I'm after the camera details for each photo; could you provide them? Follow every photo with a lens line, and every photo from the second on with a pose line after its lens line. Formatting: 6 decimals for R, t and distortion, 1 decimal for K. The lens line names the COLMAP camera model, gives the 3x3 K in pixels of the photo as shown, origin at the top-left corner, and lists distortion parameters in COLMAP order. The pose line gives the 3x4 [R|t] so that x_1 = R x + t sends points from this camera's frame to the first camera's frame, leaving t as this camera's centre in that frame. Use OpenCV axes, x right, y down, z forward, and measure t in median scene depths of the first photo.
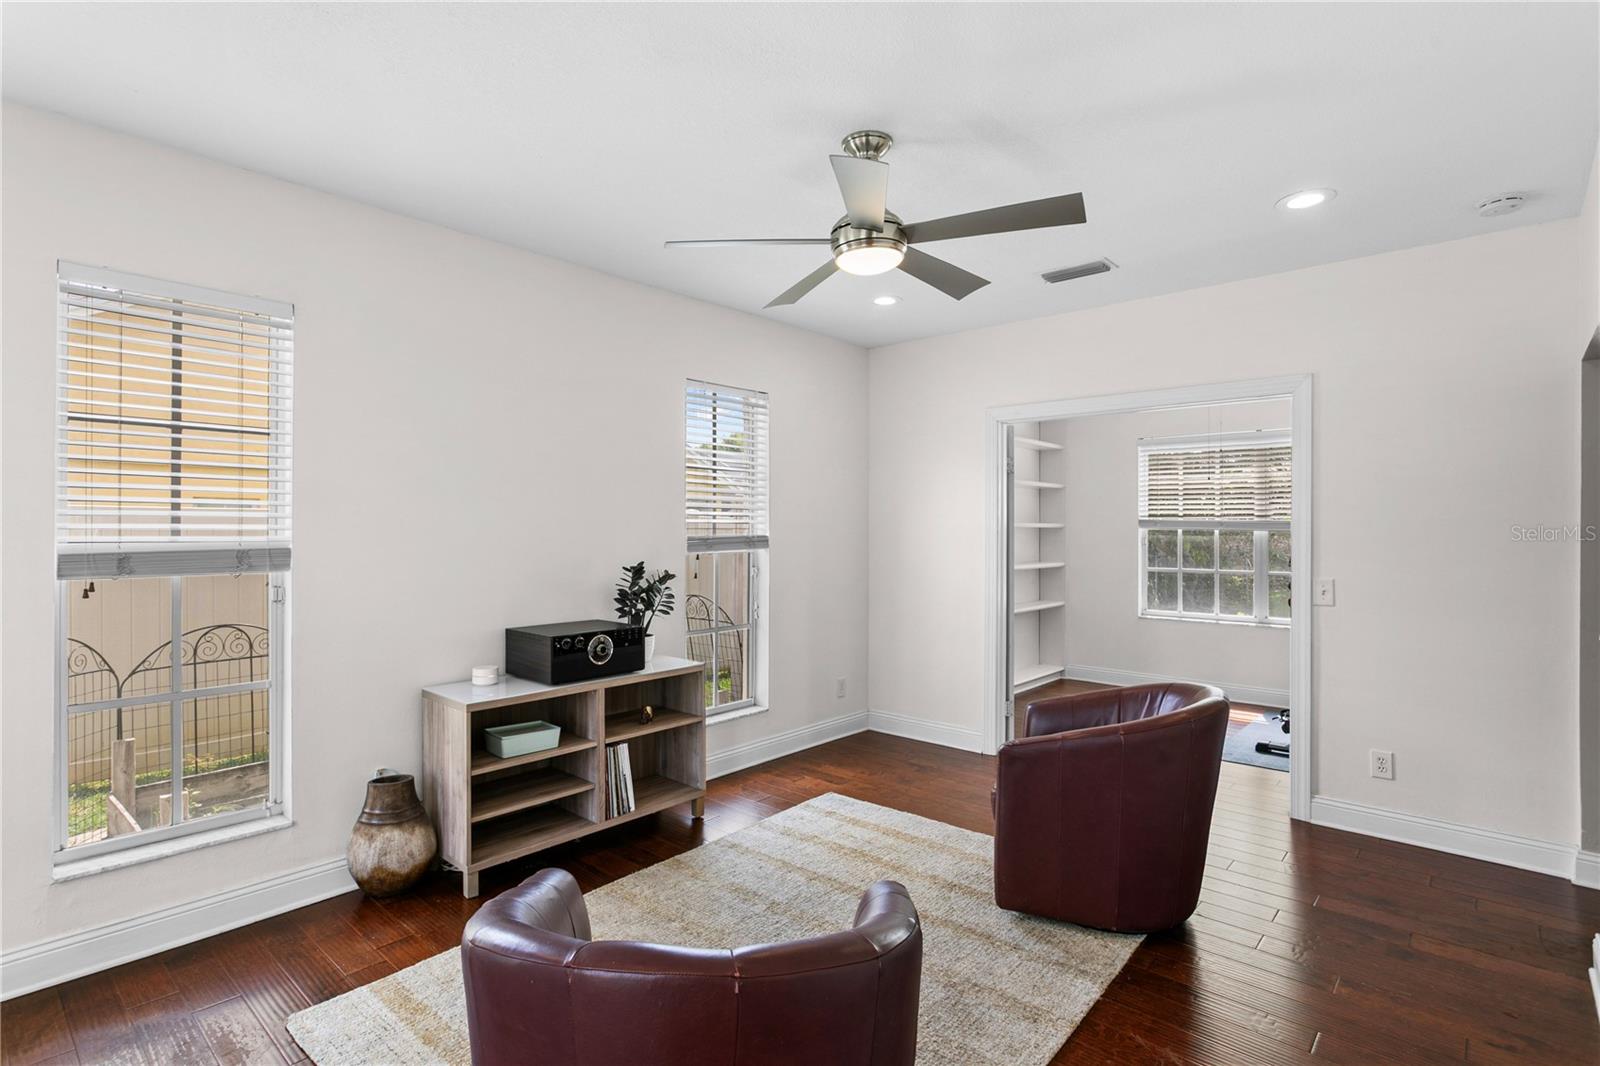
lens RADIAL K [[800.0, 0, 792.3], [0, 800.0, 520.7], [0, 0, 1]] dist [0.003745, 0.002287]
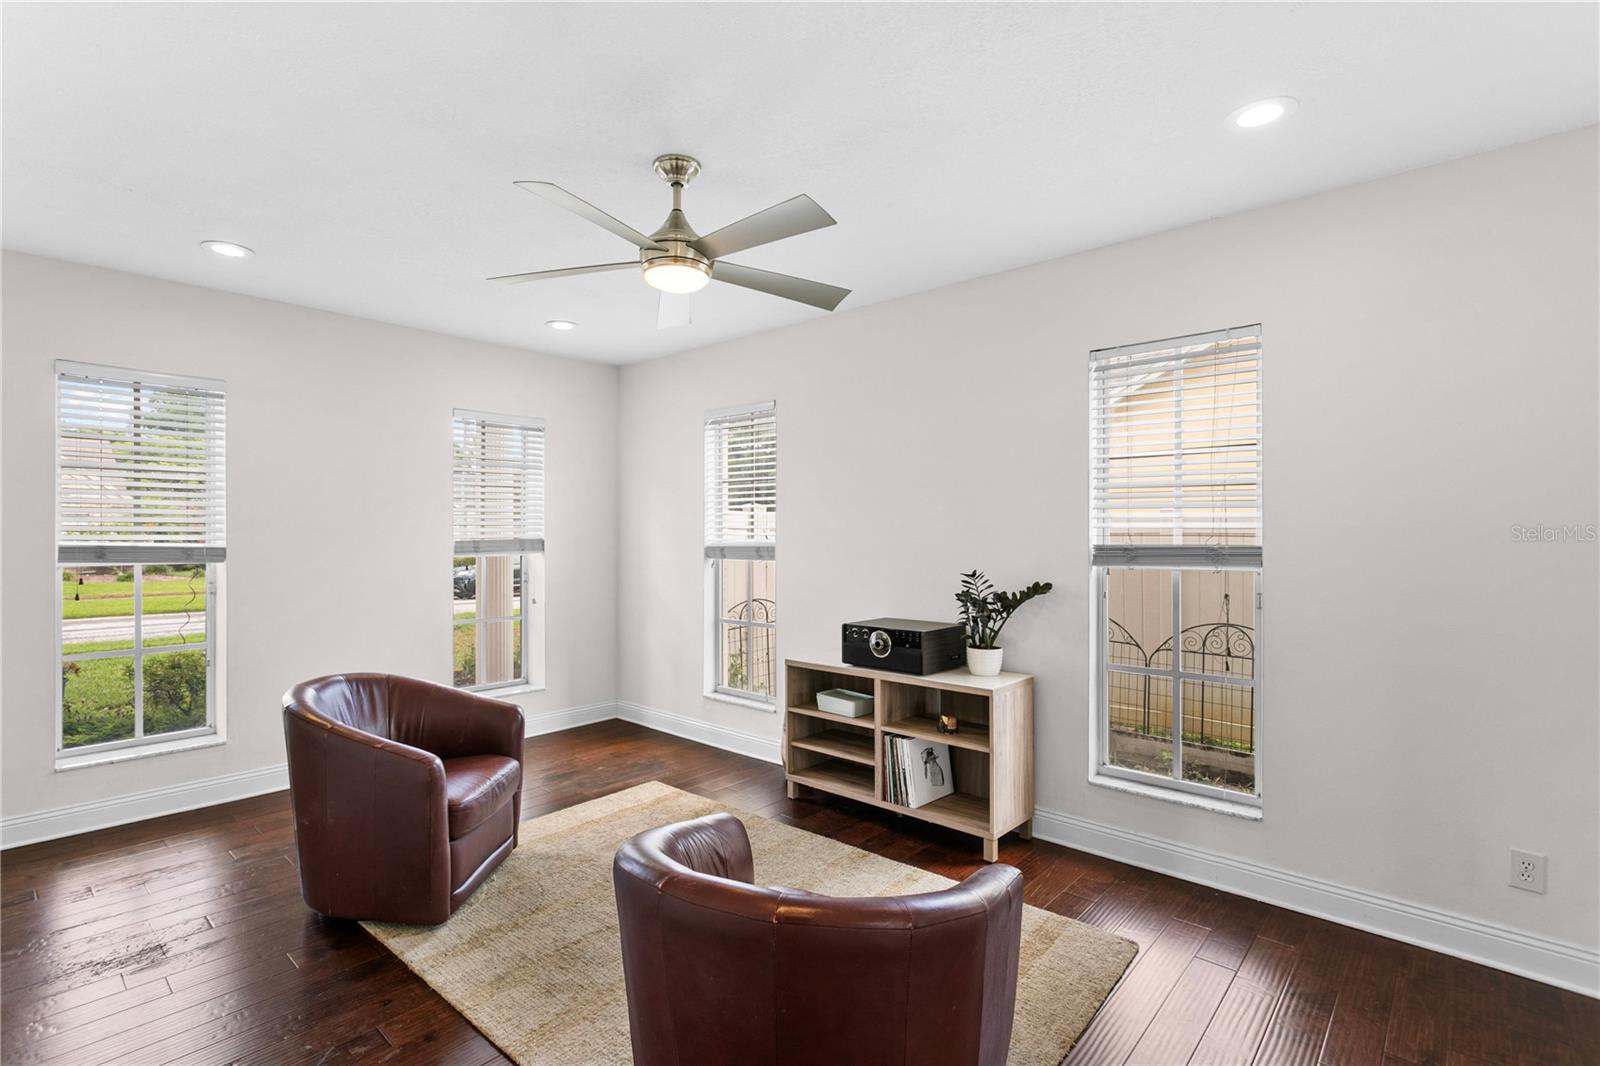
lens RADIAL K [[757.4, 0, 799.5], [0, 757.4, 543.5], [0, 0, 1]] dist [0.012117, -0.001305]
pose [[0.021592, 0.005501, -0.999752, 0.615396], [0.009044, 0.999943, 0.005697, 0.010736], [0.999726, -0.009165, 0.021541, 0.659952]]
